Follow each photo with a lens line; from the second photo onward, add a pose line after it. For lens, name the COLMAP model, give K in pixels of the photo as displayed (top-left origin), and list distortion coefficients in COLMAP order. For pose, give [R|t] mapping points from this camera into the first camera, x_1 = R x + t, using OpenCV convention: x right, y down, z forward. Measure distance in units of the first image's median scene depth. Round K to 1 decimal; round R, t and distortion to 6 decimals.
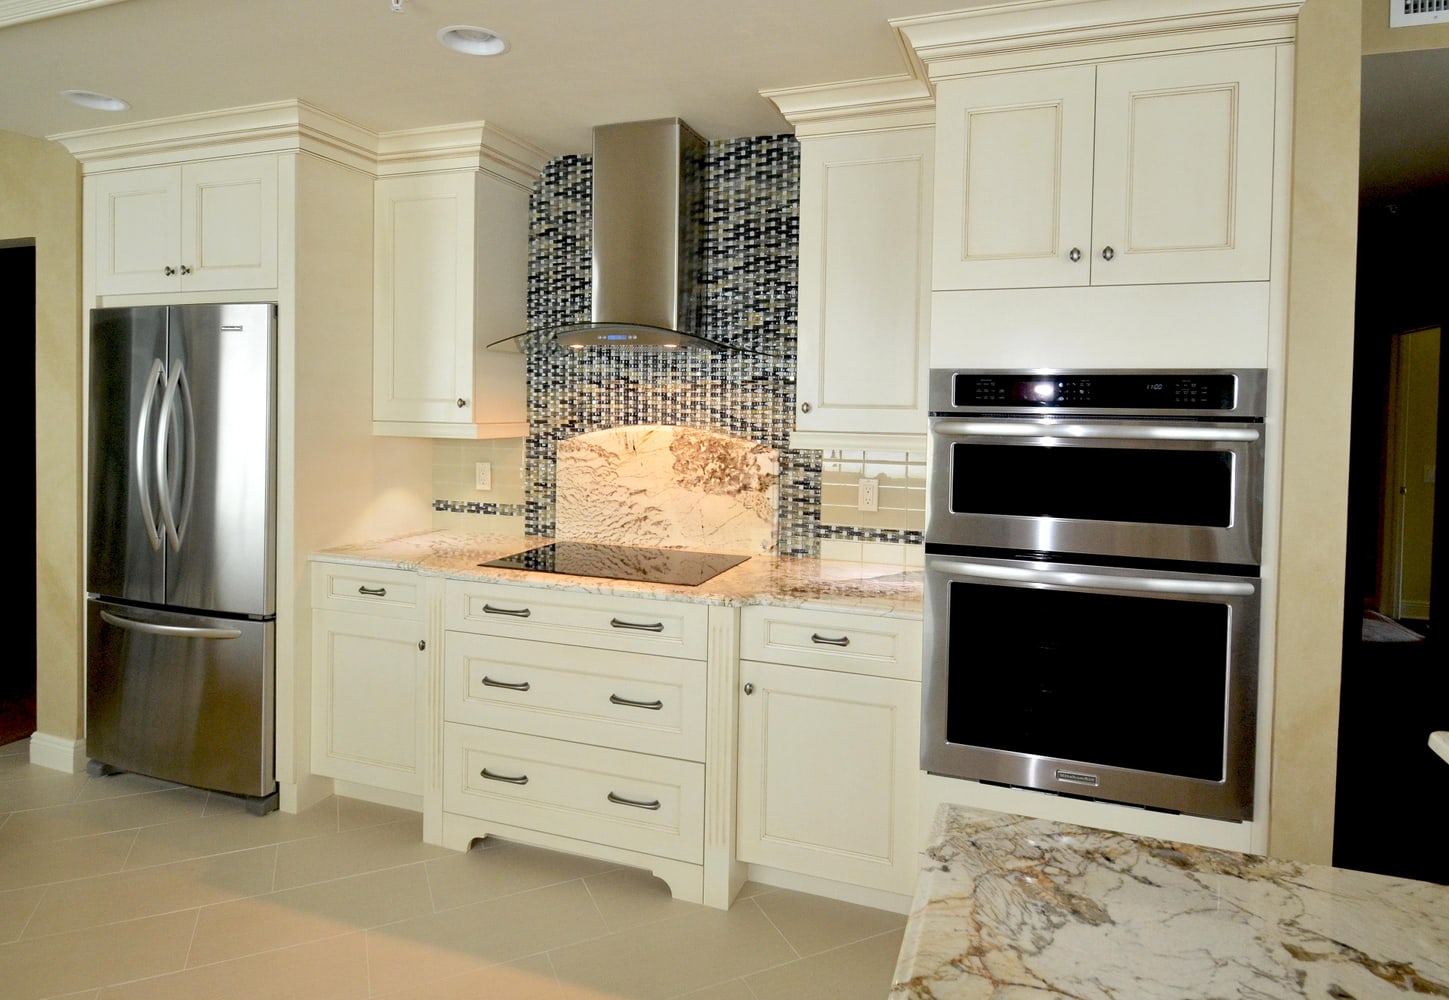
lens RADIAL K [[862.9, 0, 724.5], [0, 862.9, 500.0], [0, 0, 1]] dist [-0.004192, 0.000331]
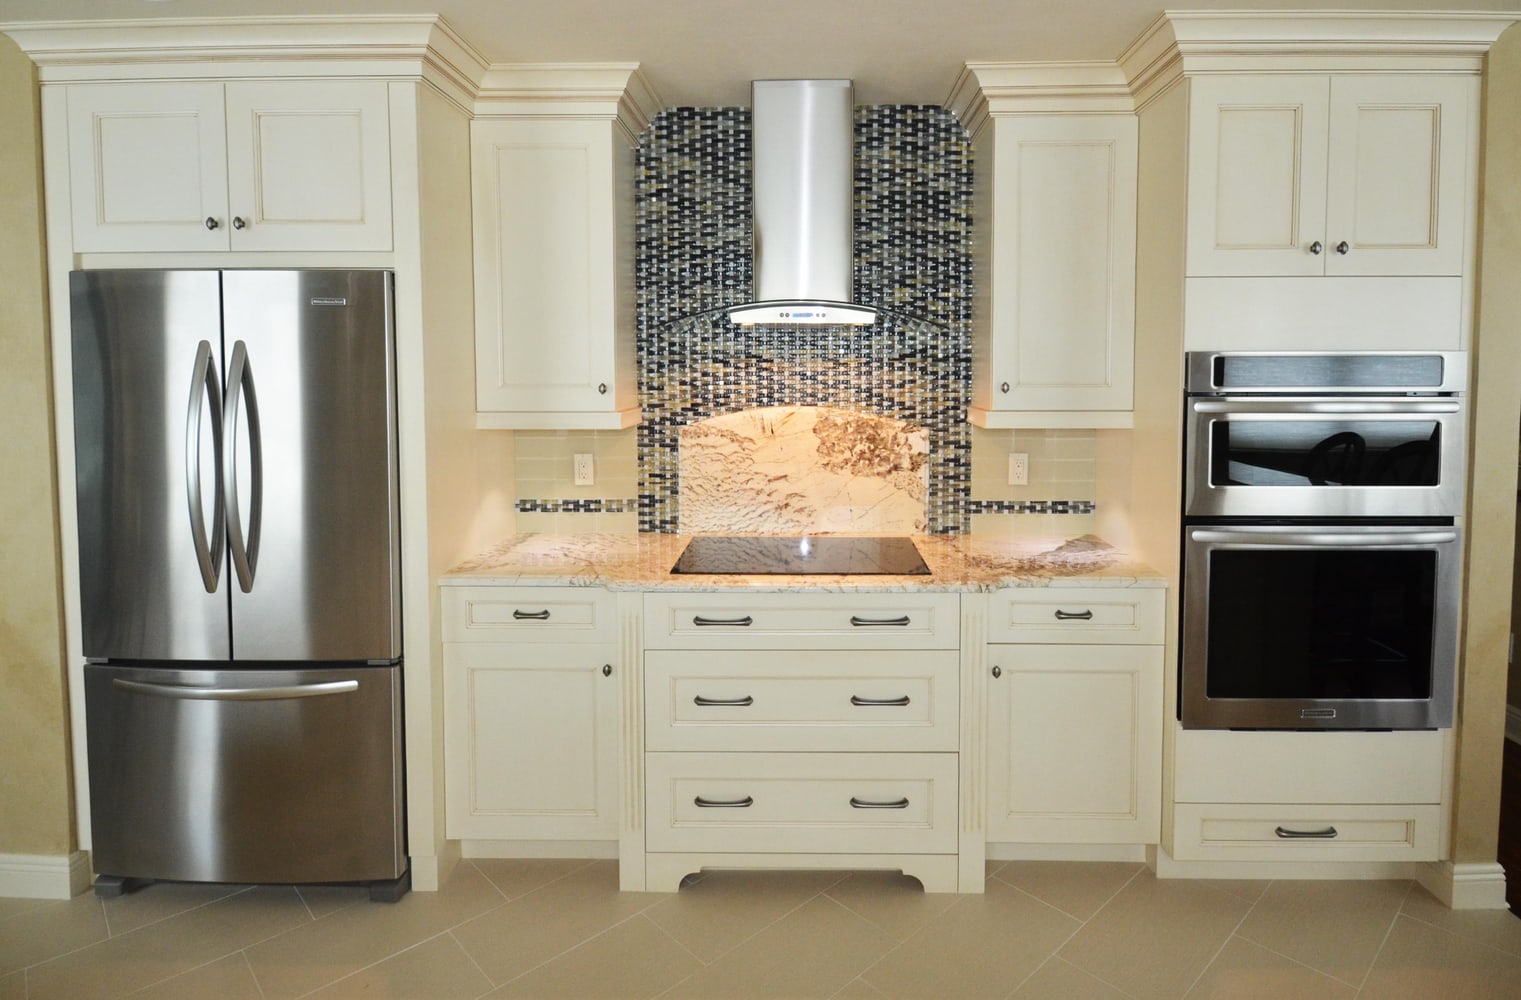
lens RADIAL K [[870.8, 0, 763.1], [0, 870.8, 490.5], [0, 0, 1]] dist [-0.003290, -0.003020]
pose [[0.944209, -0.062835, 0.323296, -0.437390], [0.051086, 0.997693, 0.044710, -0.040486], [-0.325360, -0.025700, 0.945241, 0.113303]]
